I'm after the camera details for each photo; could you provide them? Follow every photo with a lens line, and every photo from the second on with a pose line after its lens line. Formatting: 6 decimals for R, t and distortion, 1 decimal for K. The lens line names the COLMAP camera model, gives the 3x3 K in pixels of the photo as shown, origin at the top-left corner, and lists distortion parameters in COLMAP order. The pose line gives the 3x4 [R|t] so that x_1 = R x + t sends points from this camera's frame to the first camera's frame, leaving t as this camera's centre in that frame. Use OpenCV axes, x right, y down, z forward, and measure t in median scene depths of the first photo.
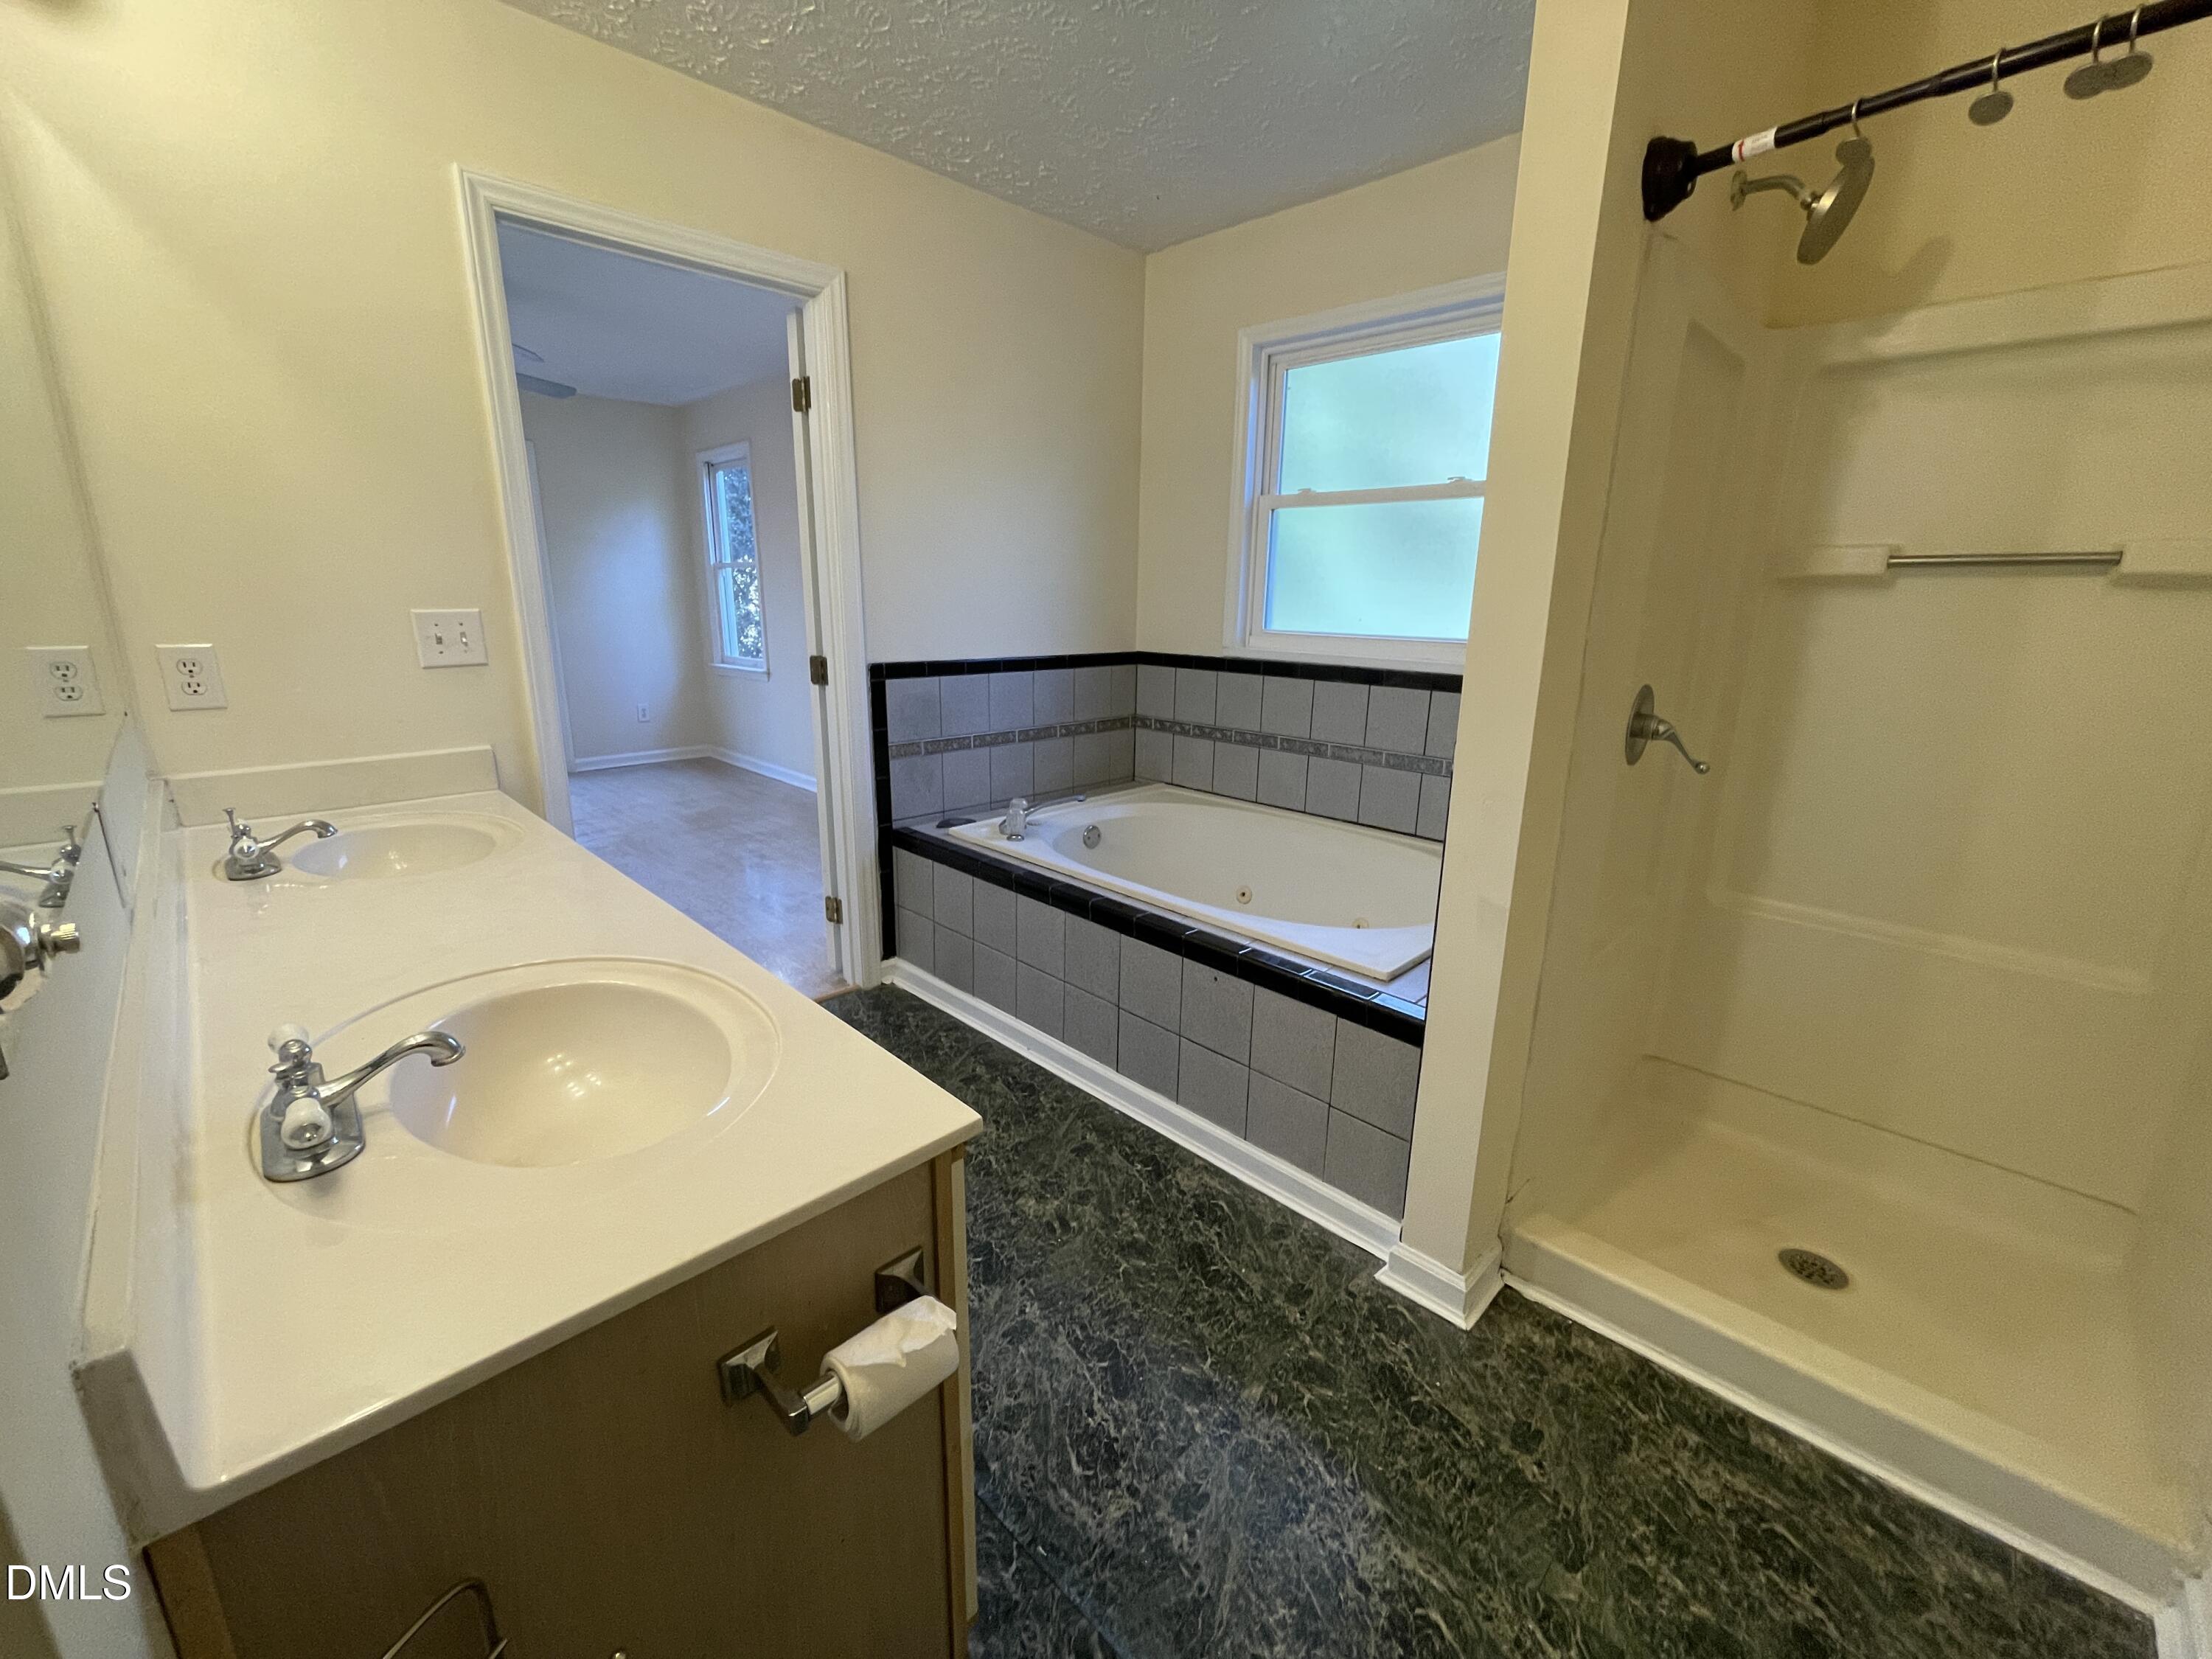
lens RADIAL K [[892.0, 0, 1104.2], [0, 892.0, 821.3], [0, 0, 1]] dist [-0.006019, 0.000606]
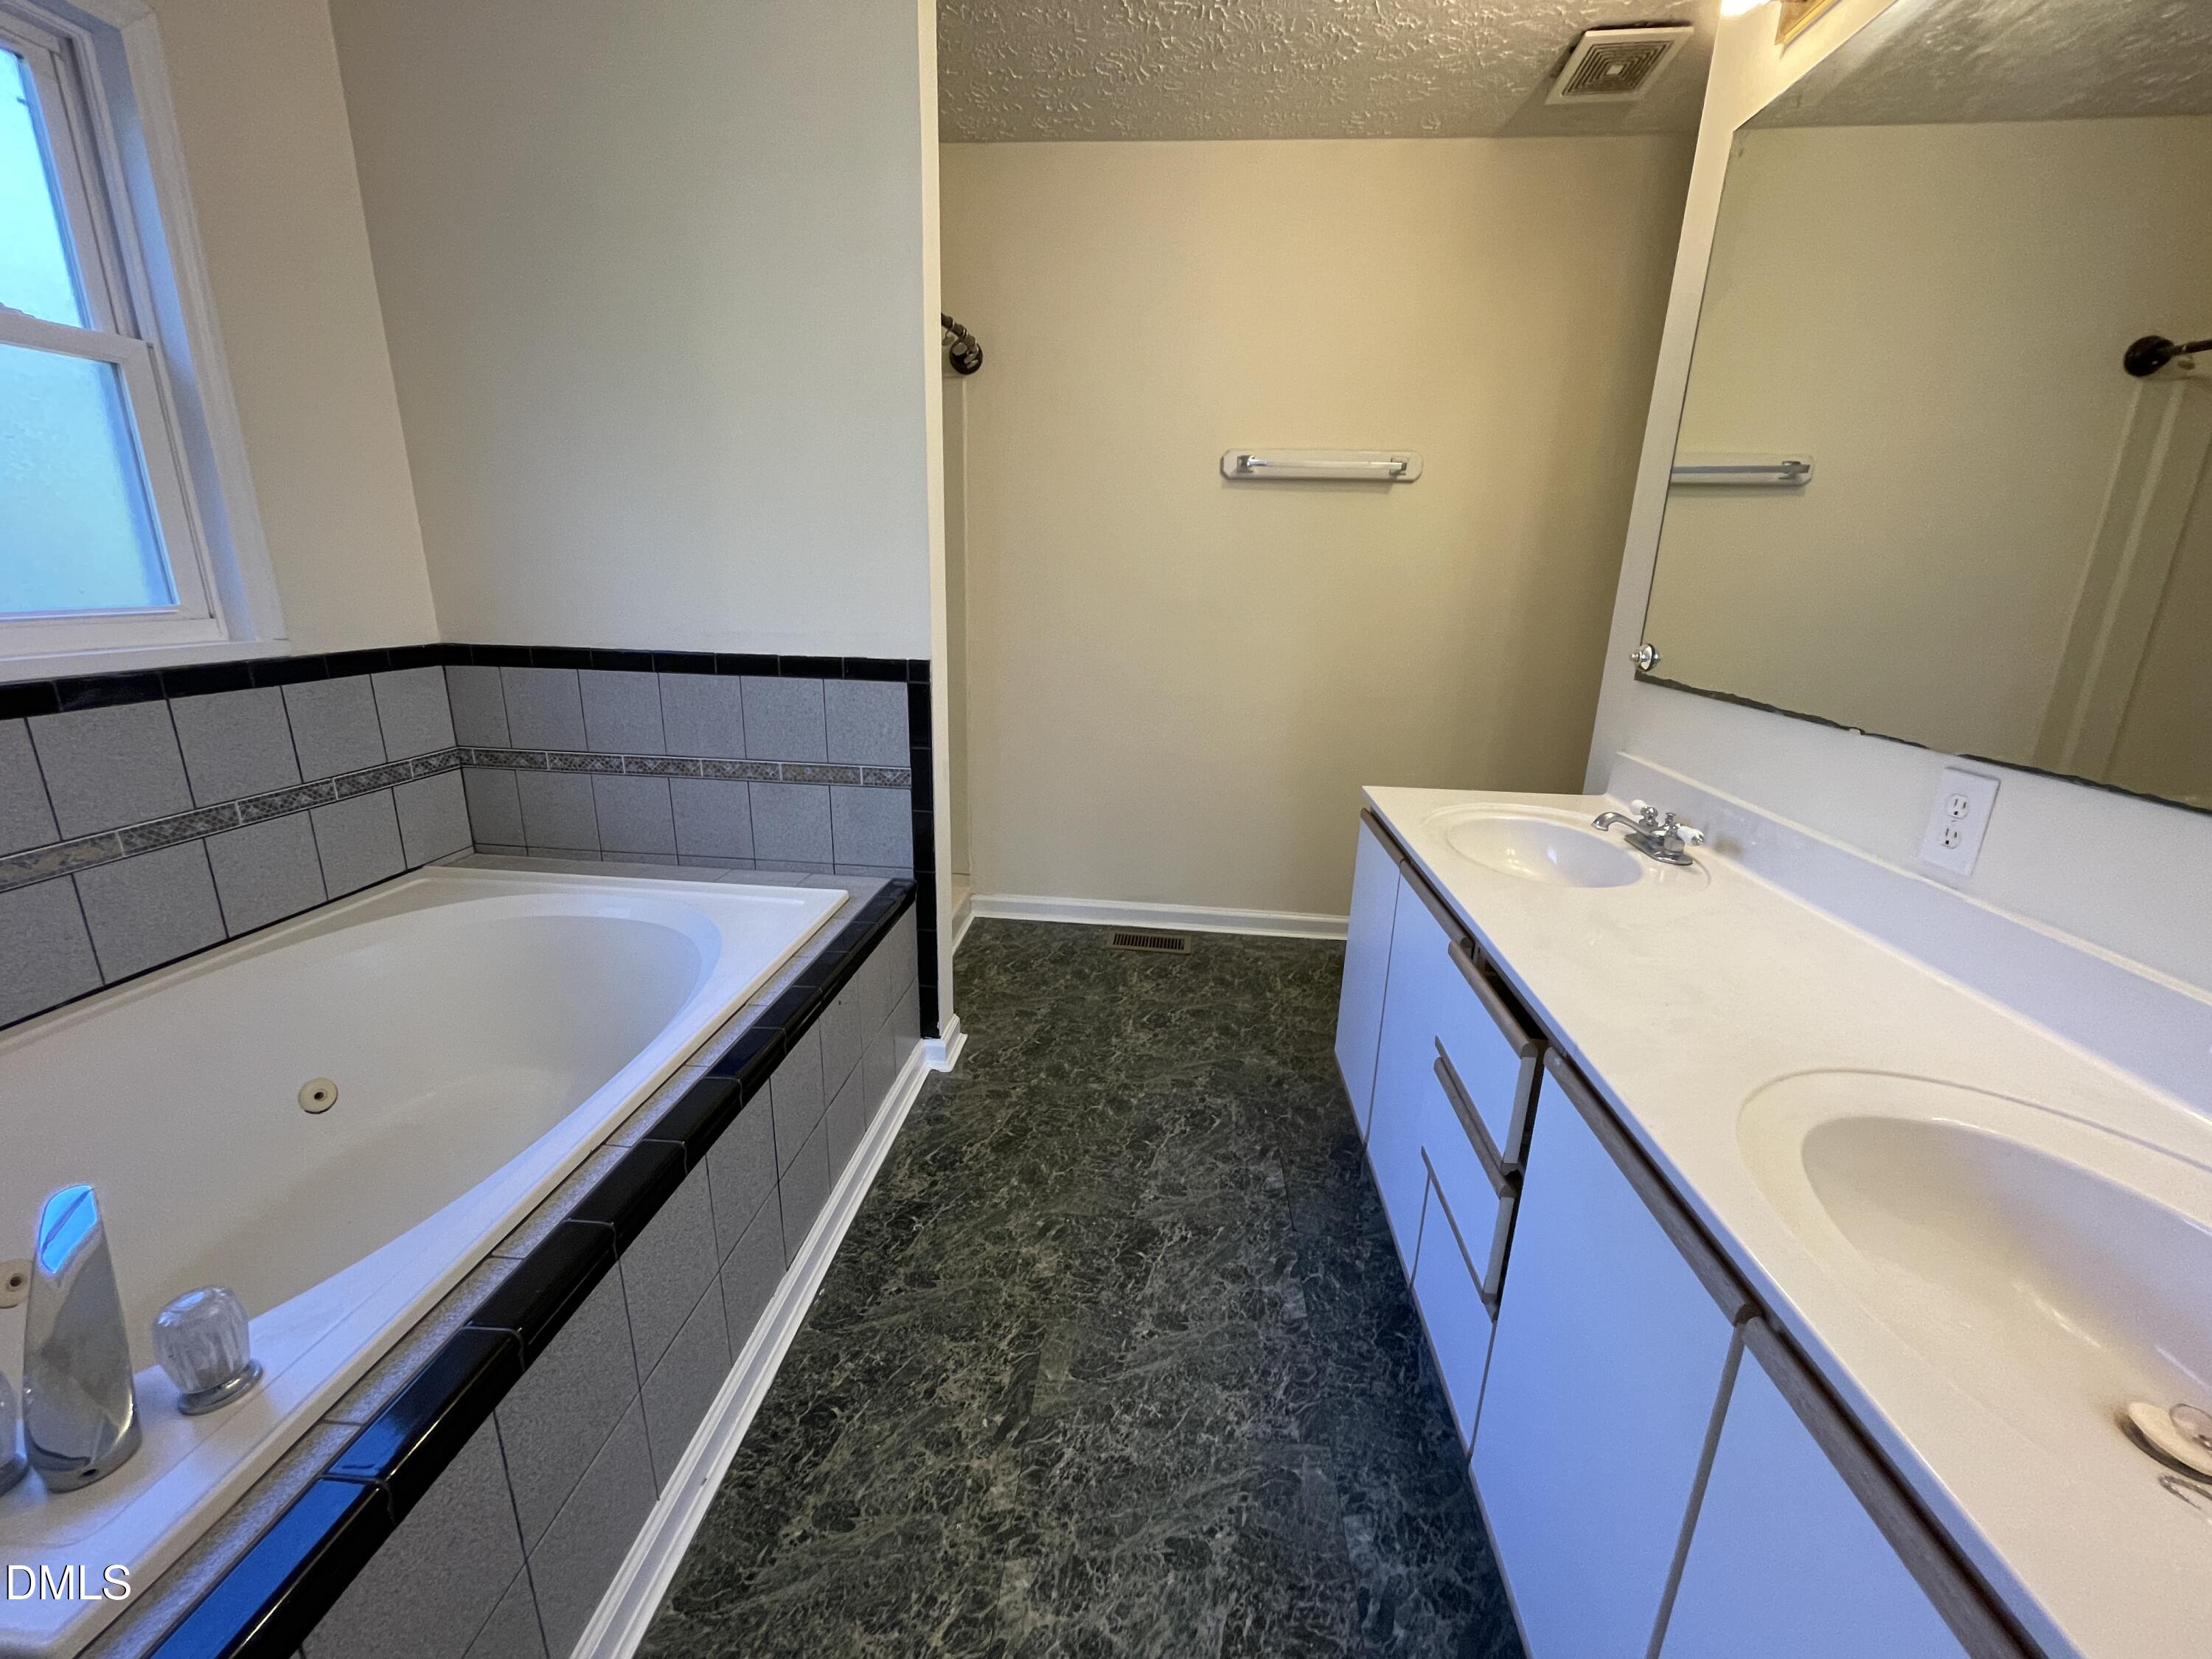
lens RADIAL K [[892.0, 0, 1090.4], [0, 892.0, 830.2], [0, 0, 1]] dist [-0.006019, 0.000606]
pose [[-0.627811, -0.250942, 0.736805, -0.756428], [0.162844, 0.883311, 0.439594, -0.376633], [-0.761141, 0.395966, -0.513688, 1.456495]]
